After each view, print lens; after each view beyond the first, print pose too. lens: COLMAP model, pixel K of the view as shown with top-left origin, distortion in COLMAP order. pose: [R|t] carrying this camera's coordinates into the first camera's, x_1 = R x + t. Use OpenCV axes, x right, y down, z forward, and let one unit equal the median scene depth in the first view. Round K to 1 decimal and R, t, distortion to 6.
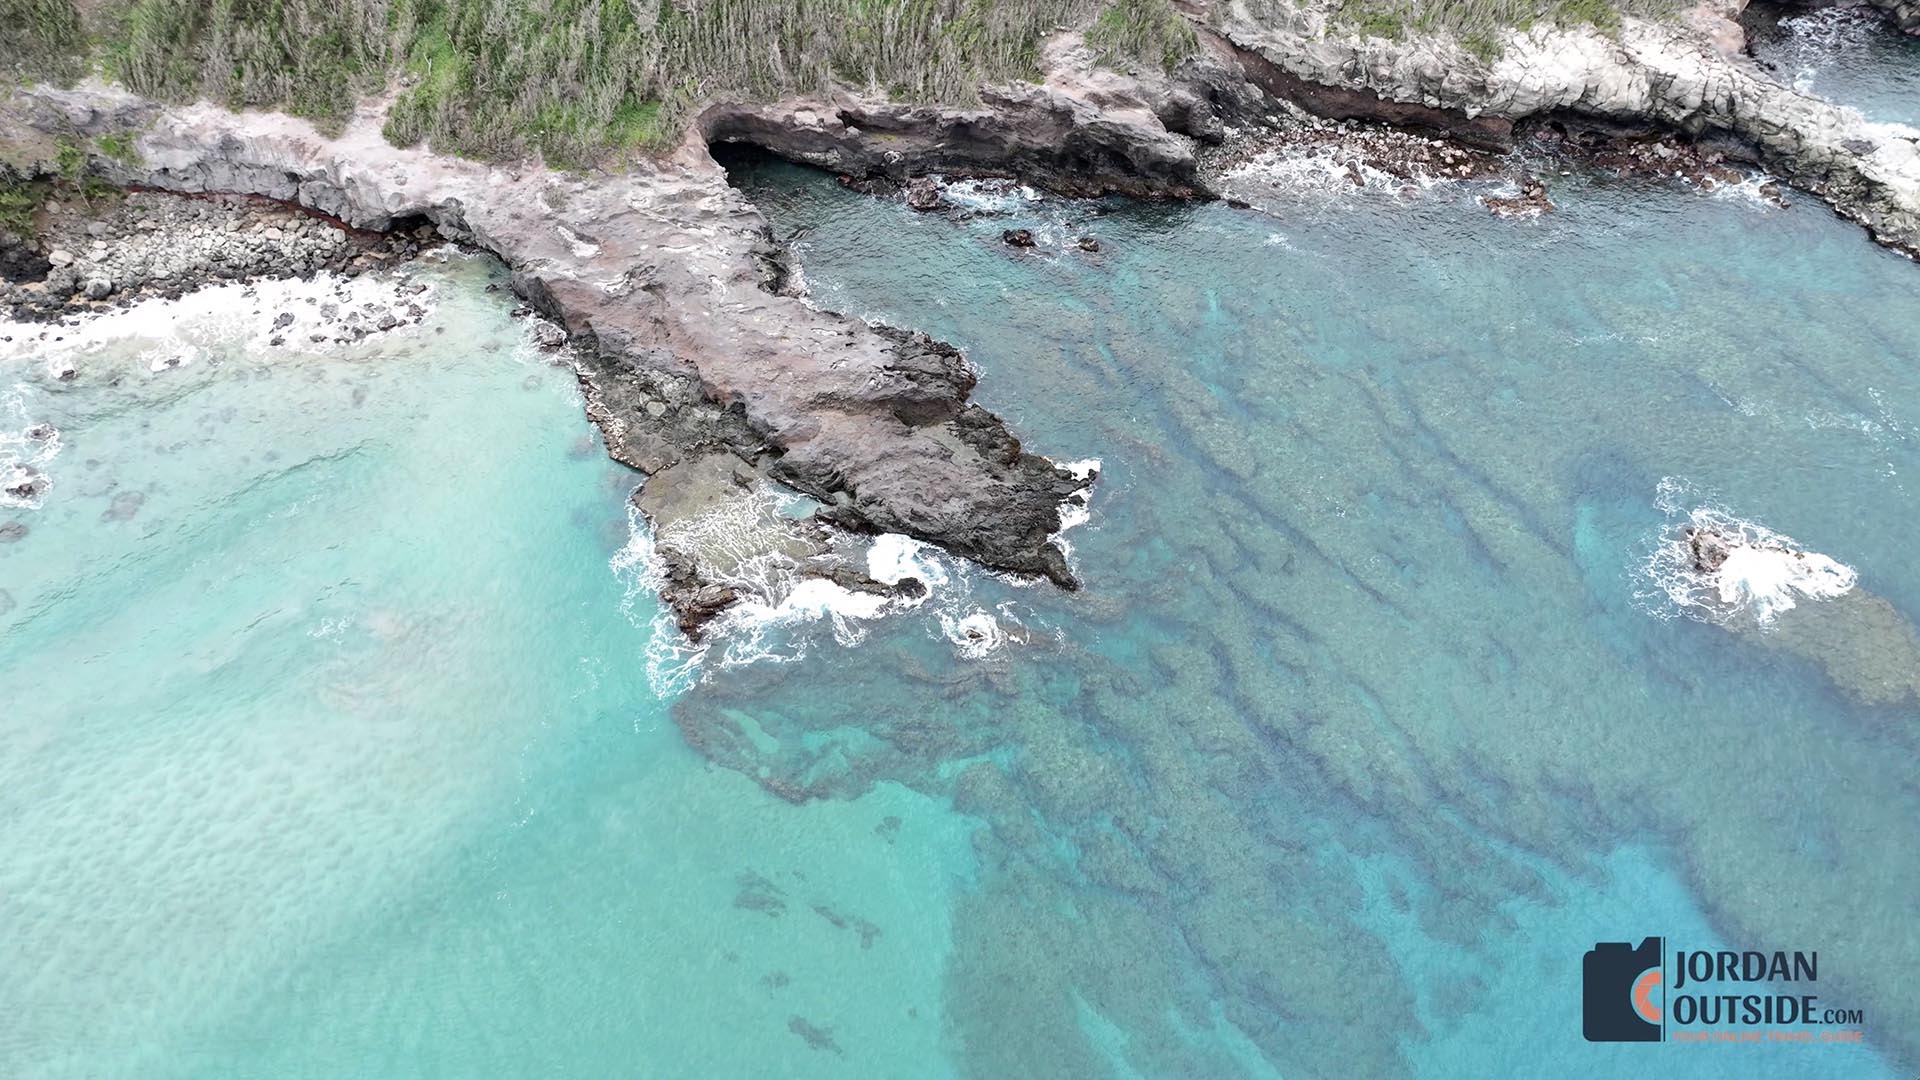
lens RADIAL K [[1465.4, 0, 951.8], [0, 1465.4, 537.6], [0, 0, 1]] dist [-0.000368, 0.009706]
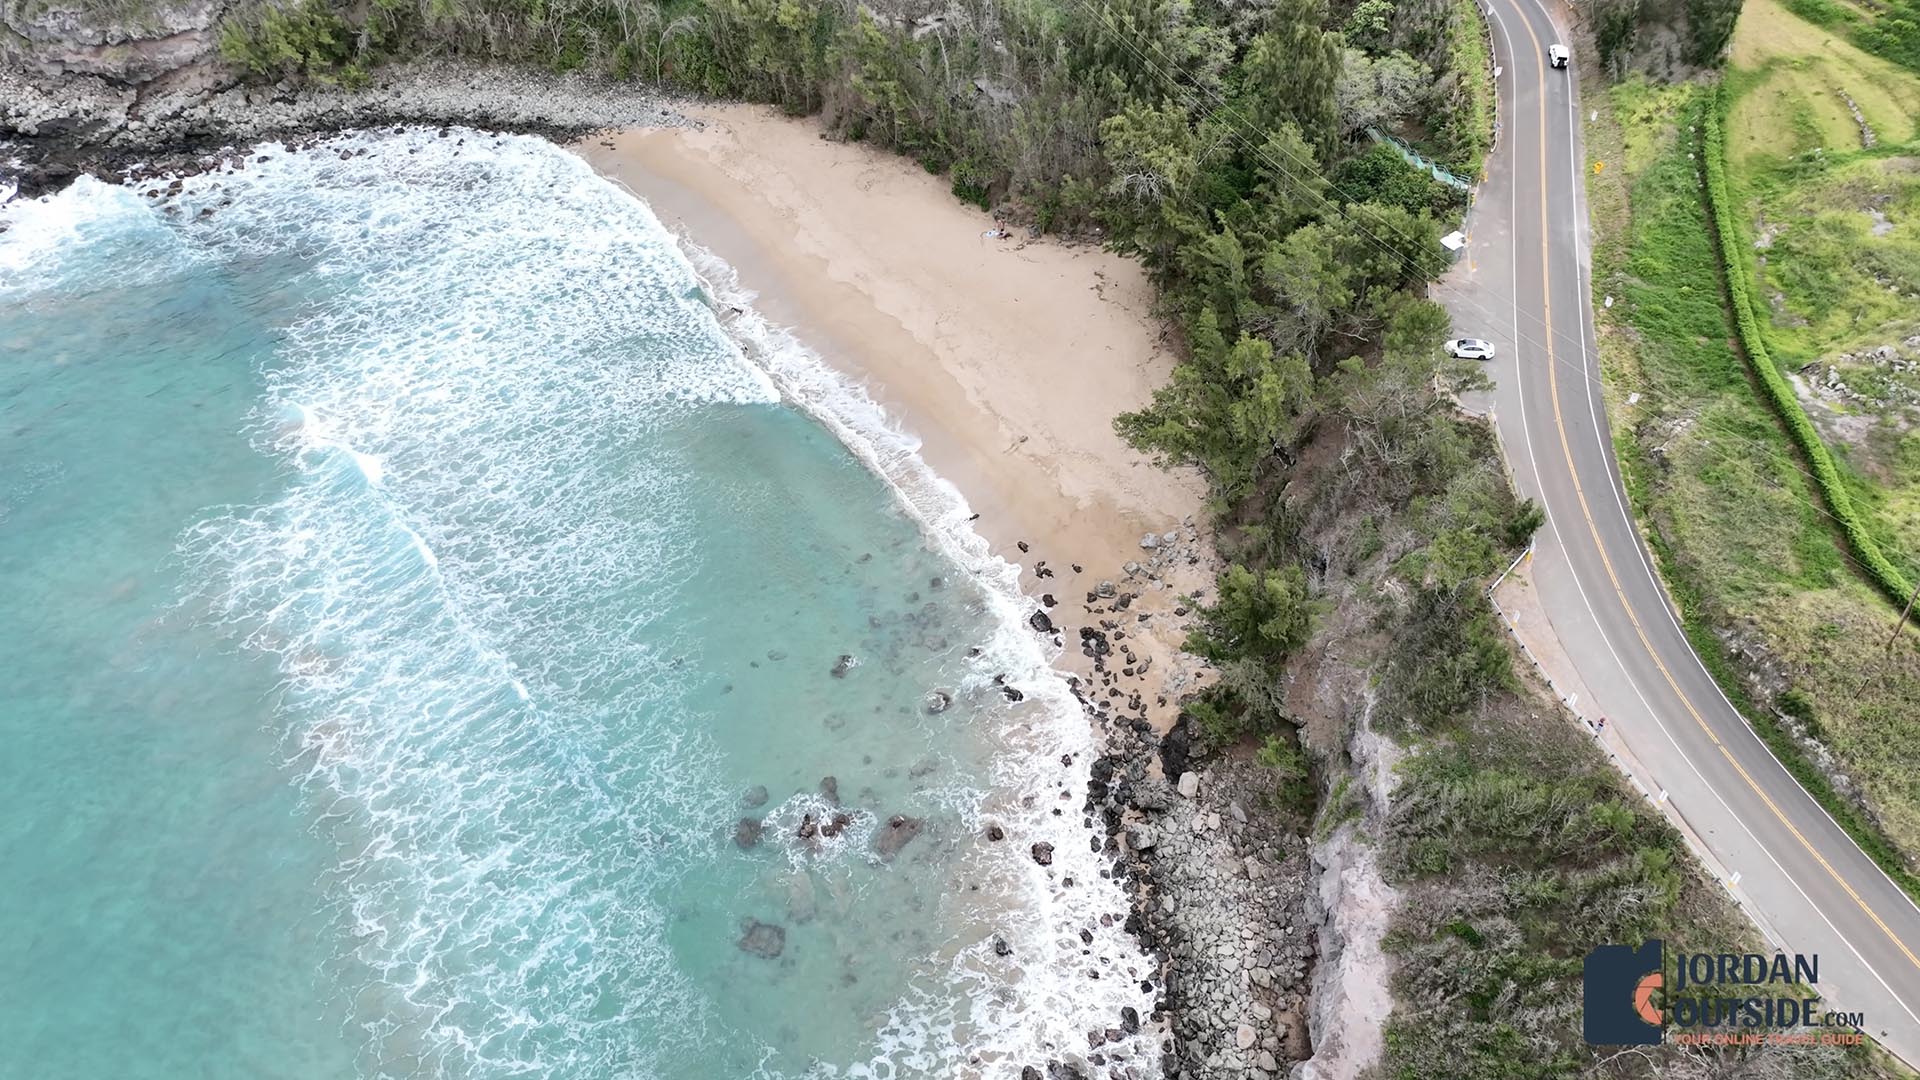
lens RADIAL K [[1465.4, 0, 962.2], [0, 1465.4, 543.7], [0, 0, 1]] dist [-0.000368, 0.009706]
pose [[-0.130367, 0.710325, -0.691696, -0.146010], [-0.767927, 0.368941, 0.523613, -0.541841], [0.627130, 0.599434, 0.497380, 0.459353]]
